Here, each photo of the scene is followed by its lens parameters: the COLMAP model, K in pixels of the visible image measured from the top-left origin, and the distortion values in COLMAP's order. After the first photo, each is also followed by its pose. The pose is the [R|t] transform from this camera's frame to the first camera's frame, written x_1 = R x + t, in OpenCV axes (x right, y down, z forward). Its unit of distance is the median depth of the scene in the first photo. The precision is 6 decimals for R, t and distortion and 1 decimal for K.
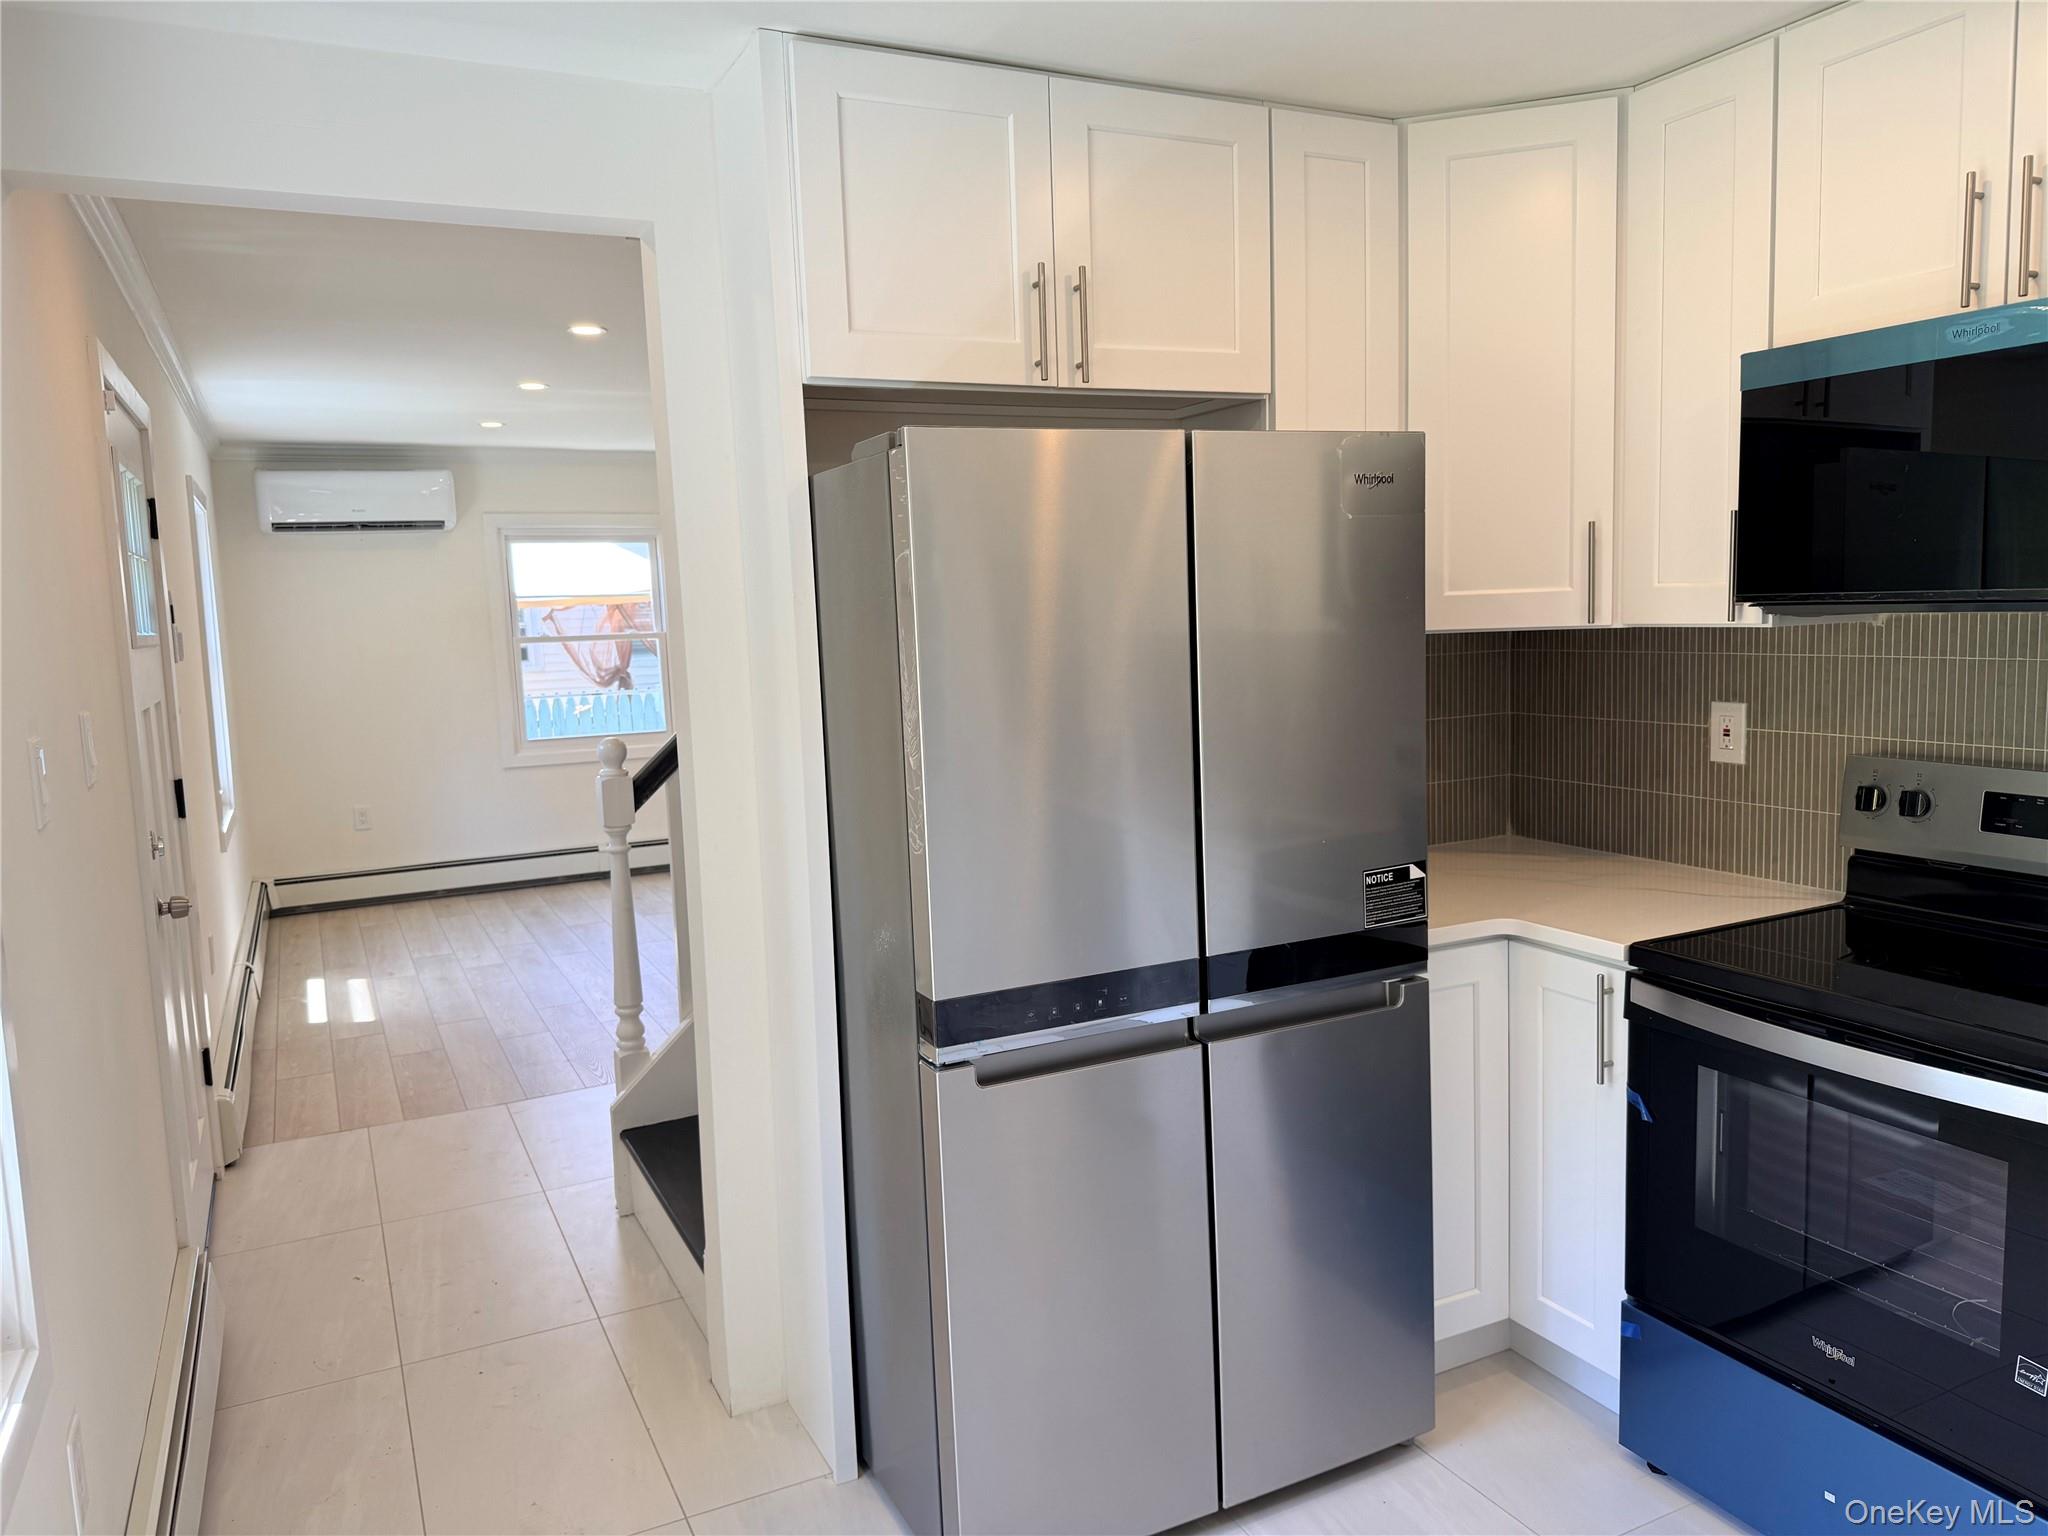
lens RADIAL K [[1445.5, 0, 1024.0], [0, 1445.5, 768.0], [0, 0, 1]] dist [0.093669, -0.109806]
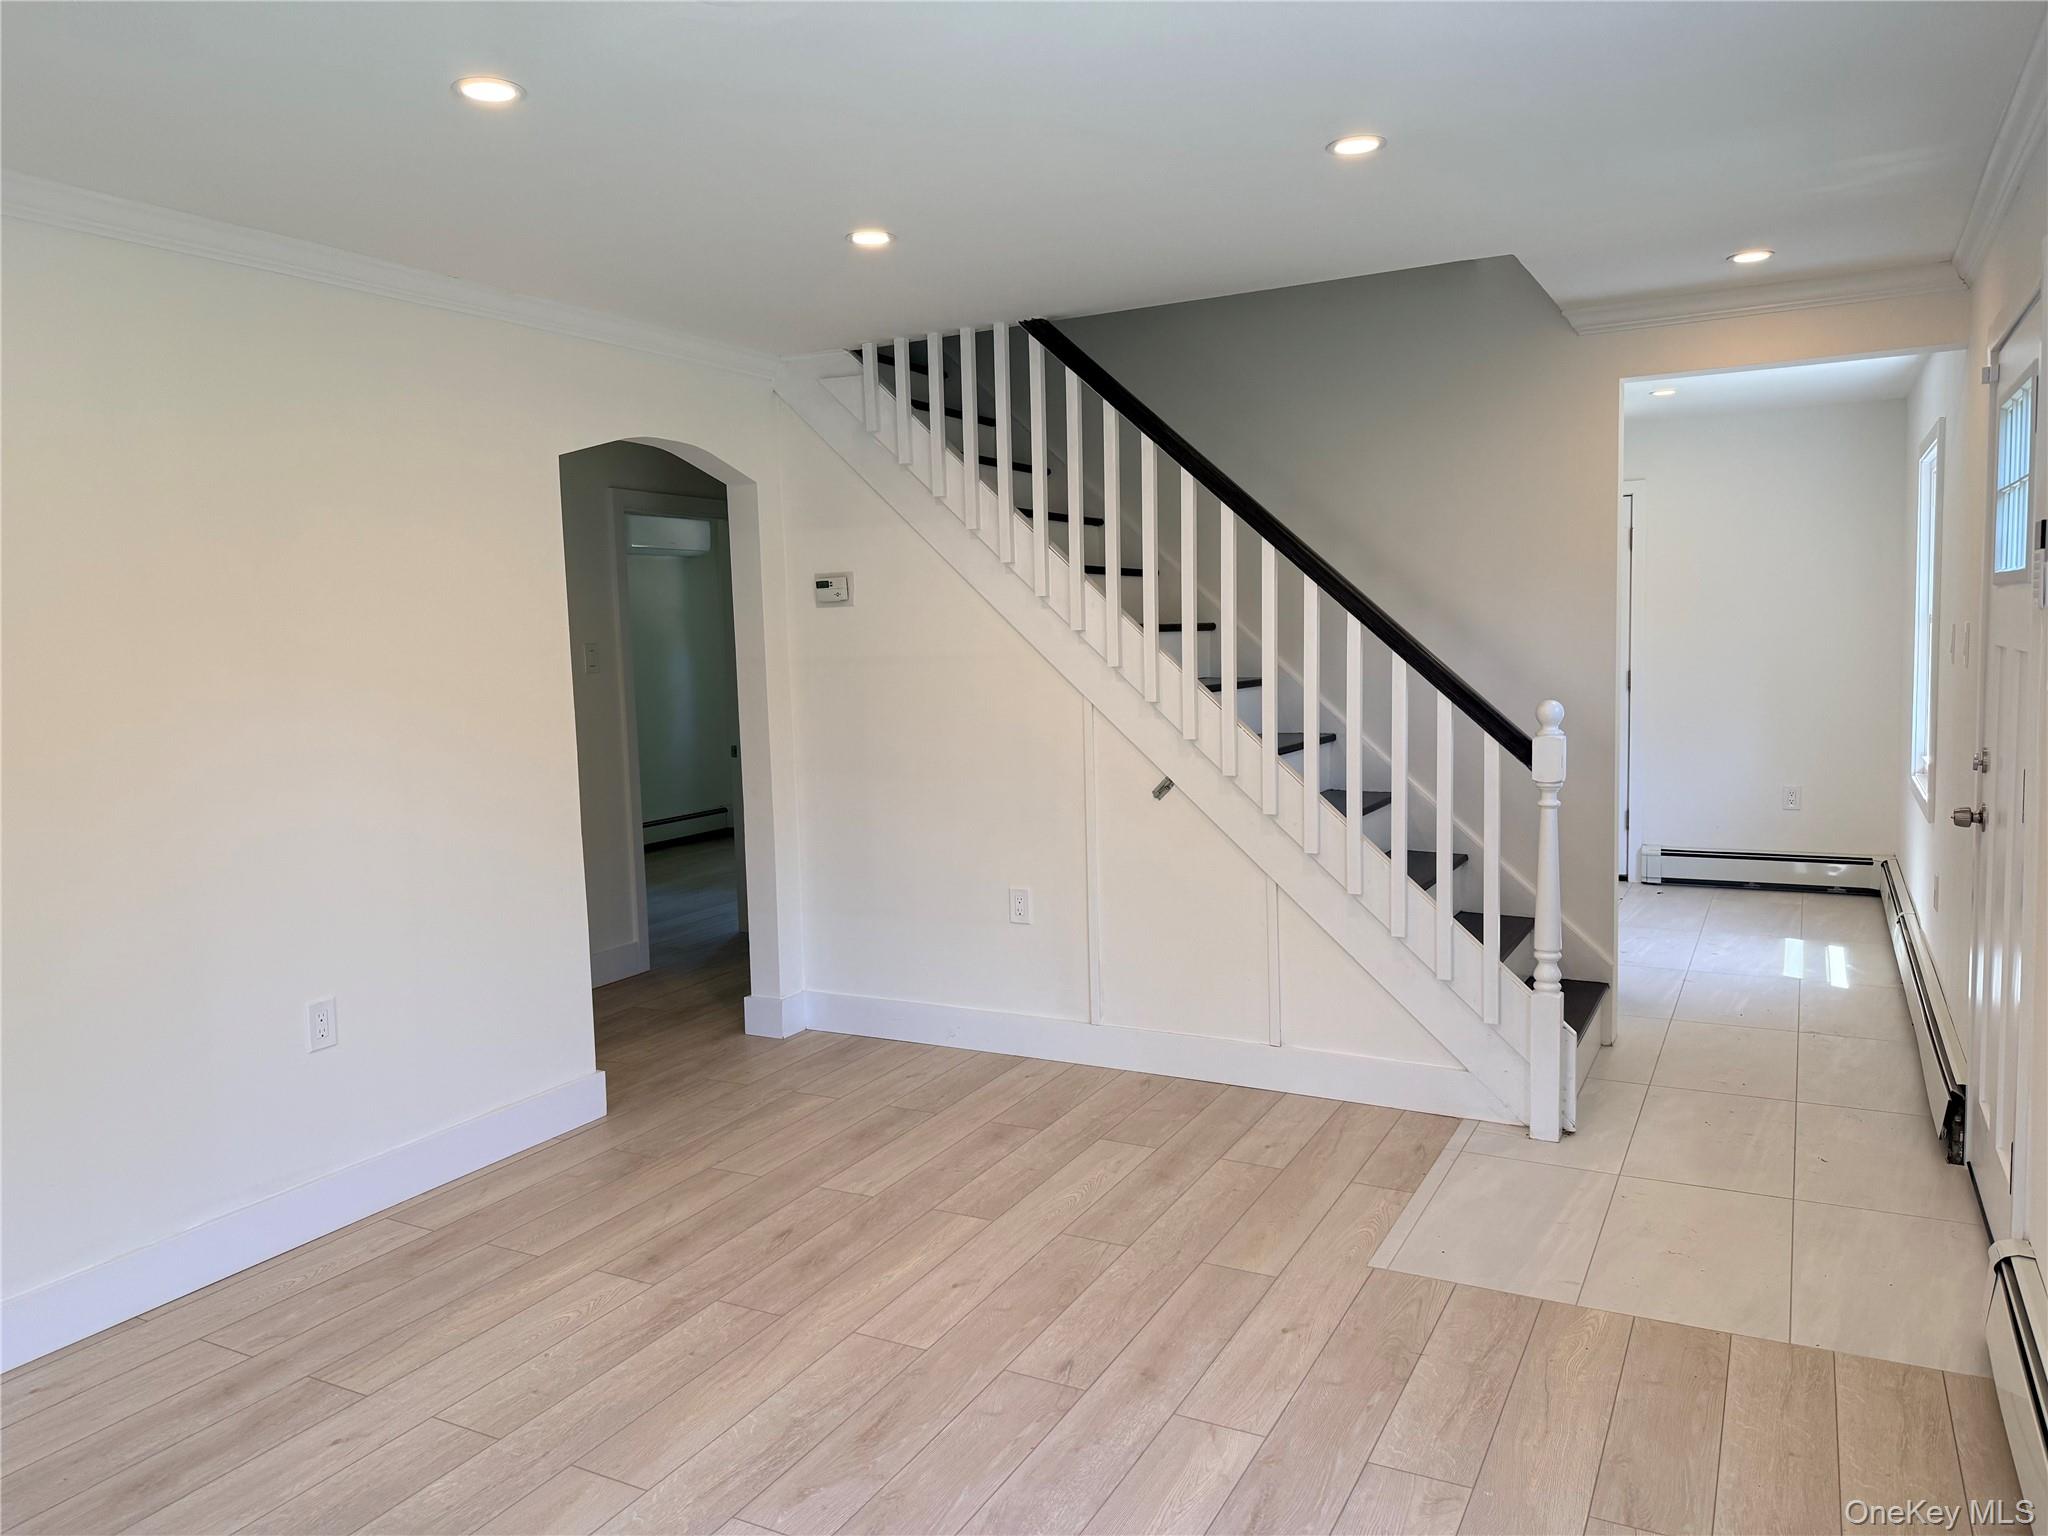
lens RADIAL K [[1452.7, 0, 984.9], [0, 1452.7, 772.2], [0, 0, 1]] dist [0.003906, 0.003556]
pose [[-0.560436, -0.022877, 0.827881, -0.457001], [0.150850, 0.980077, 0.129201, -0.083288], [-0.814344, 0.197295, -0.545820, 0.939344]]
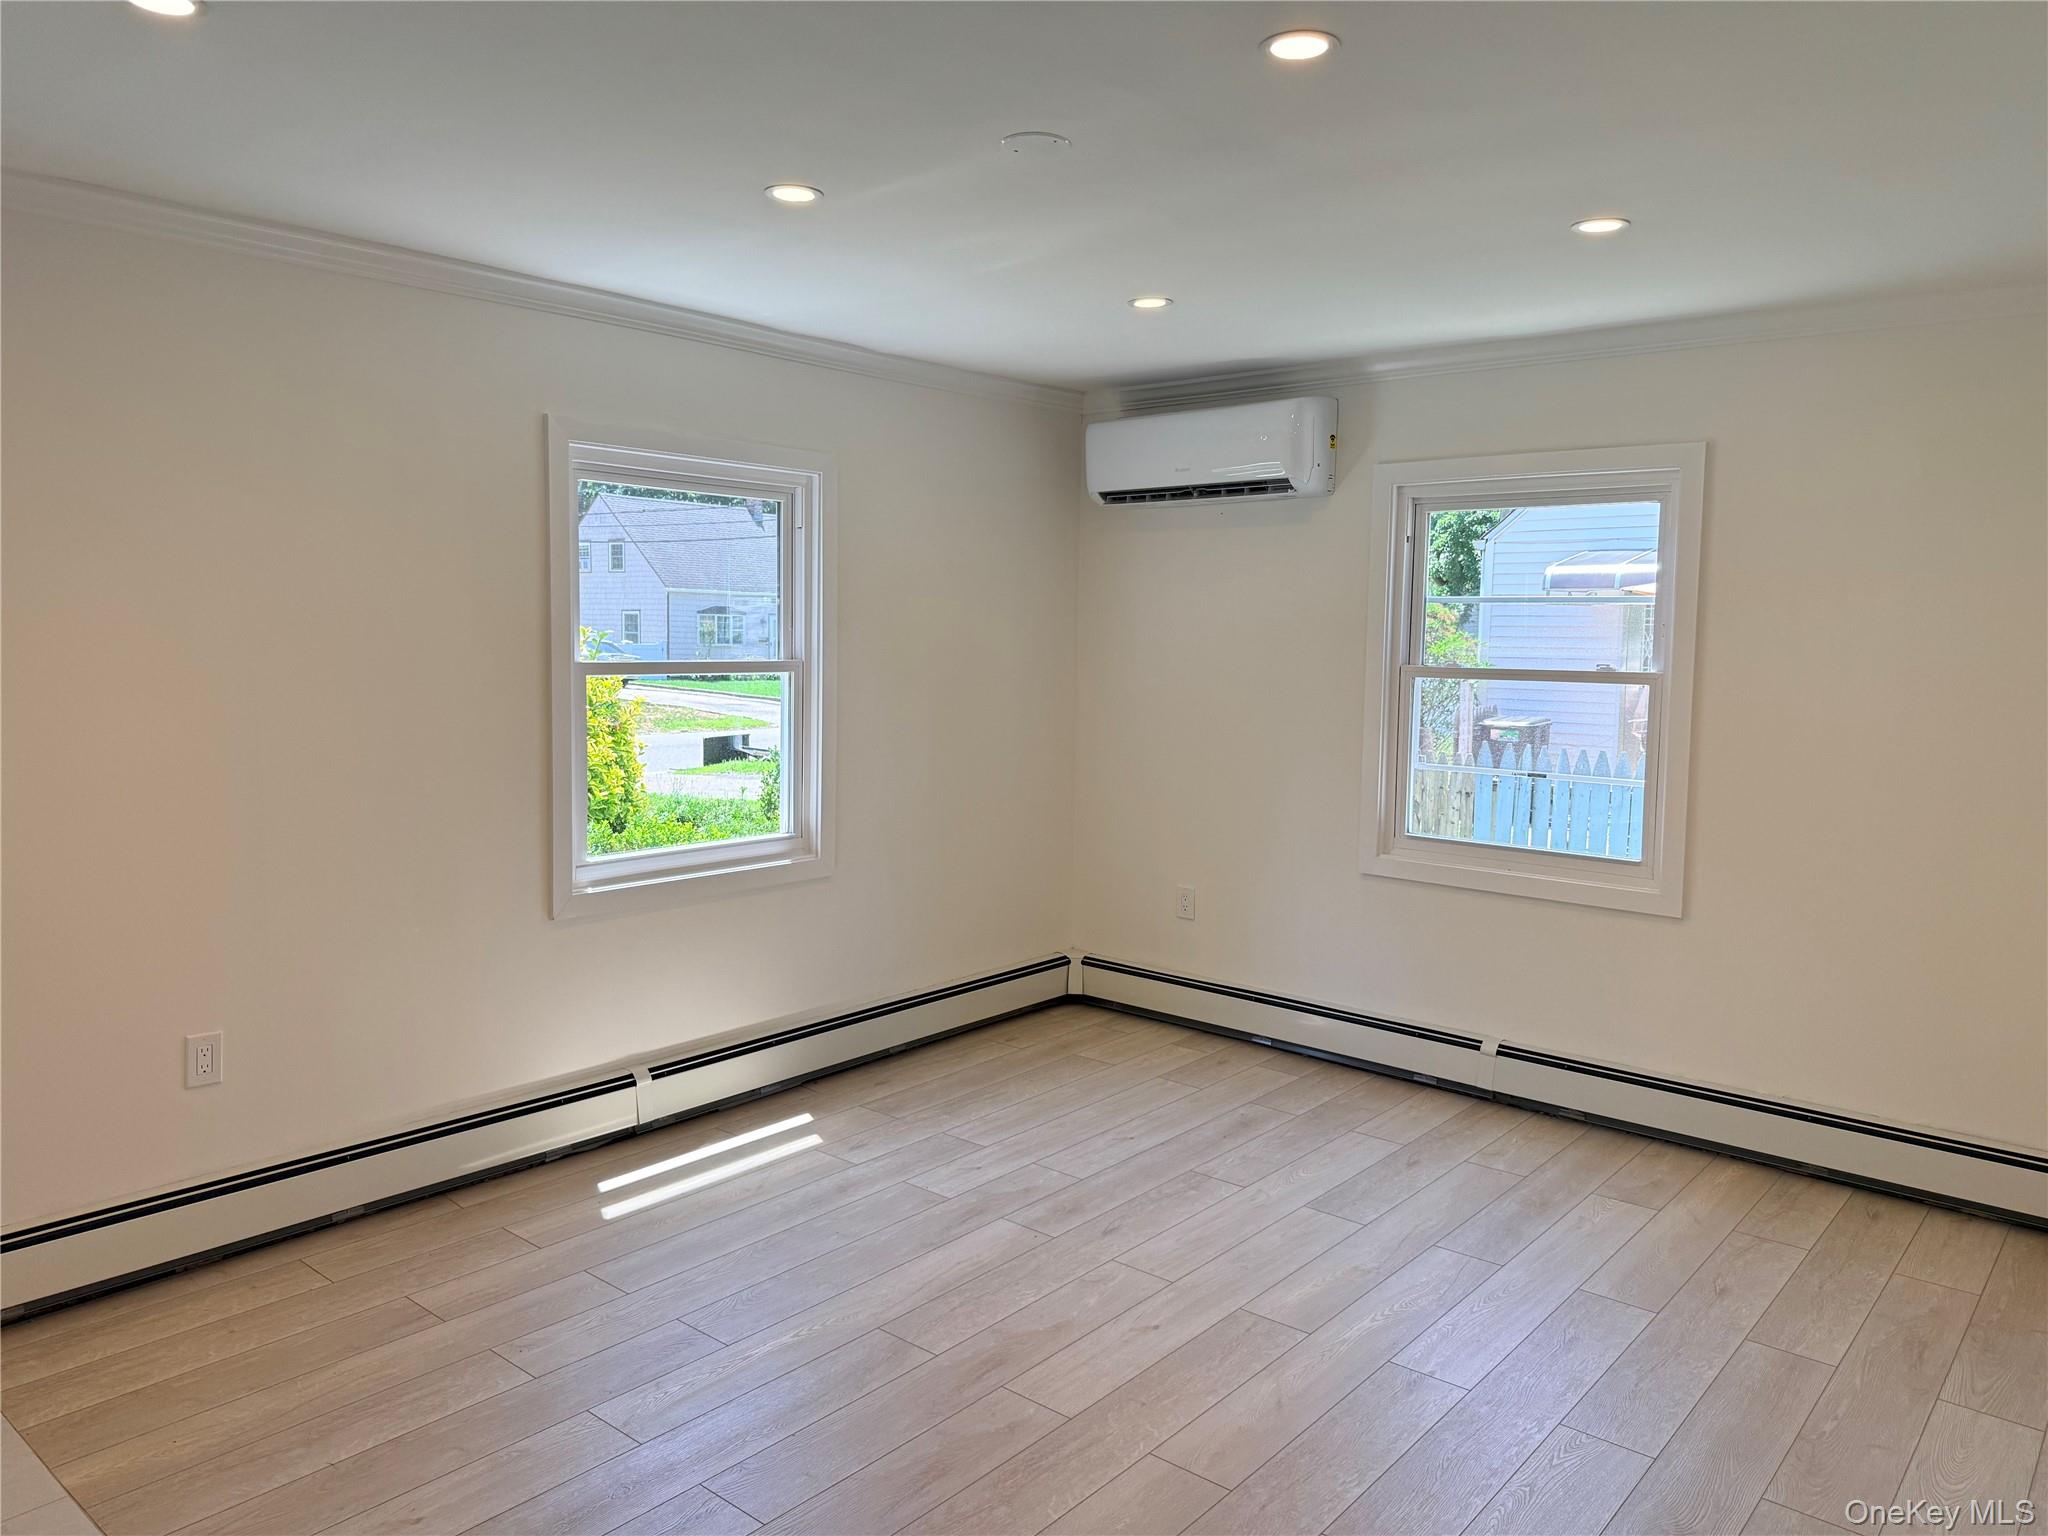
lens RADIAL K [[1453.9, 0, 1025.0], [0, 1453.9, 730.9], [0, 0, 1]] dist [0.067309, -0.064006]
pose [[0.395137, 0.116086, -0.911258, 0.160043], [-0.135763, 0.988470, 0.067052, -0.088367], [0.908535, 0.097220, 0.406341, 0.658039]]
